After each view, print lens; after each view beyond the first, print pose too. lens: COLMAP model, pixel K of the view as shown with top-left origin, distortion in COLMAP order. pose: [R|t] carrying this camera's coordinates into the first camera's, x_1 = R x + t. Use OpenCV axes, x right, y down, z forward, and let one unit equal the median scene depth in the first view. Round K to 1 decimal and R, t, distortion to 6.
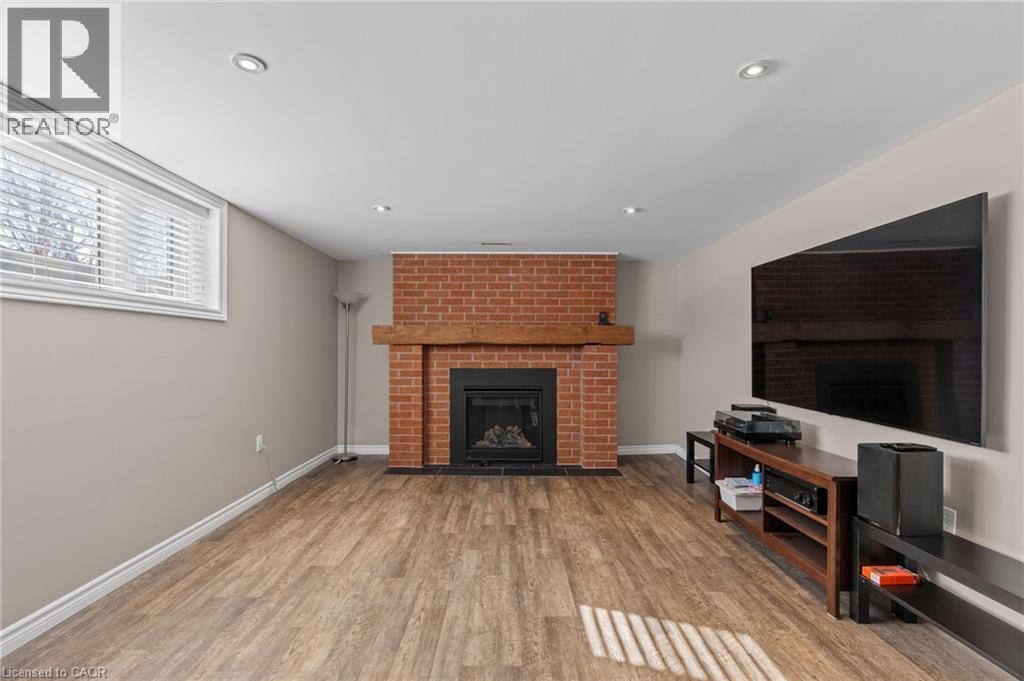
lens RADIAL K [[461.2, 0, 513.2], [0, 461.2, 346.5], [0, 0, 1]] dist [-0.002161, 0.000331]
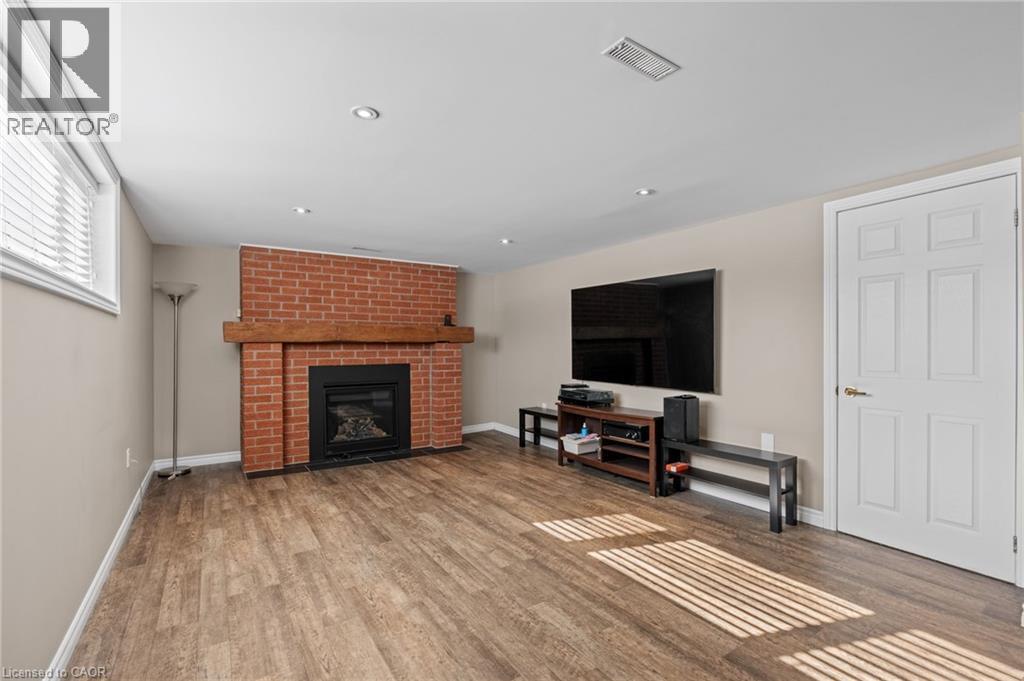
lens RADIAL K [[458.5, 0, 512.0], [0, 458.5, 340.5], [0, 0, 1]] dist [-0.003761, 0.000604]
pose [[0.837245, 0.002280, 0.546823, -0.321434], [0.001555, 0.999977, -0.006550, -0.001229], [-0.546825, 0.006334, 0.837223, -0.079545]]
